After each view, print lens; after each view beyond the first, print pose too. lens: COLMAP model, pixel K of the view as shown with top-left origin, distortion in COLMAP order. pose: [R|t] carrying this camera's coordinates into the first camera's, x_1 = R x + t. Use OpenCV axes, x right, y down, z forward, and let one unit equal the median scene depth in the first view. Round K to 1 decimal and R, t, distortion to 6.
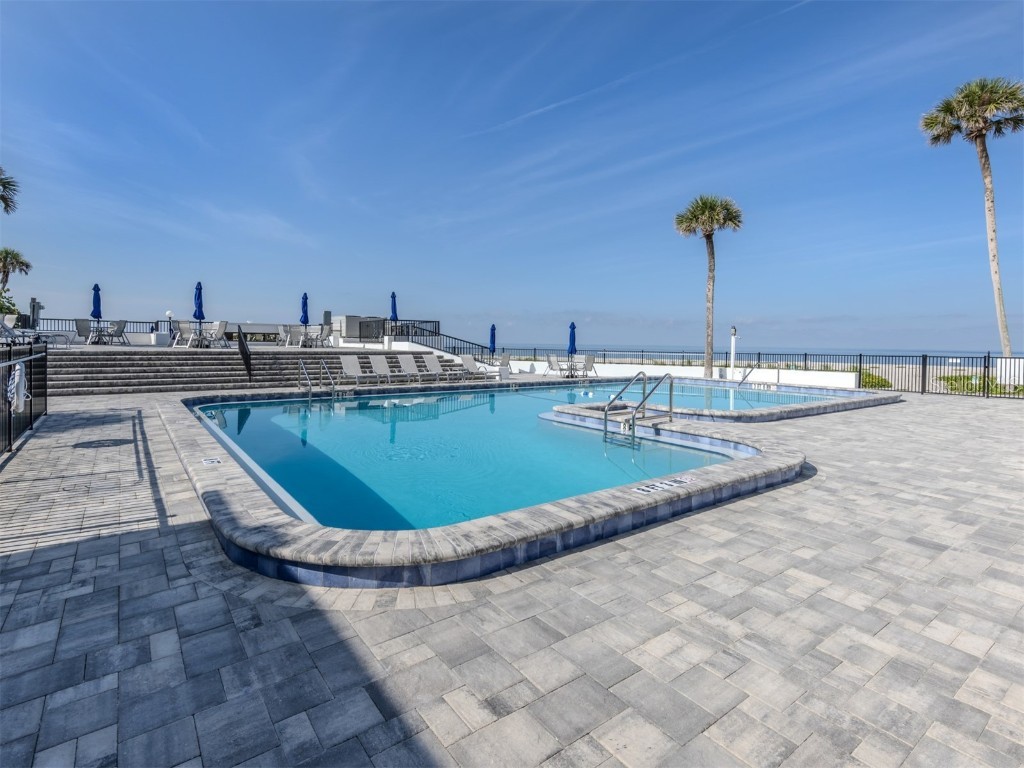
lens RADIAL K [[500.1, 0, 511.1], [0, 500.1, 385.0], [0, 0, 1]] dist [0.014313, -0.002016]
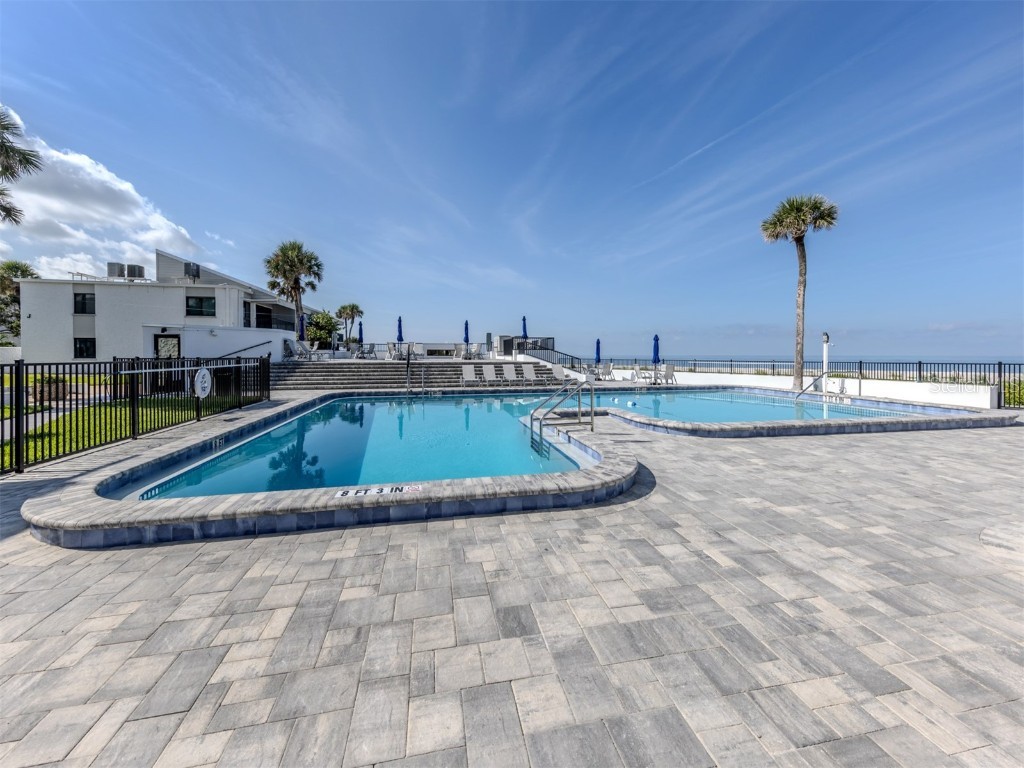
lens RADIAL K [[389.9, 0, 510.9], [0, 389.9, 381.5], [0, 0, 1]] dist [0.011588, -0.000533]
pose [[0.905992, 0.016535, -0.422972, 0.217406], [-0.024585, 0.999605, -0.013584, -0.003623], [0.422580, 0.022706, 0.906041, 0.100636]]
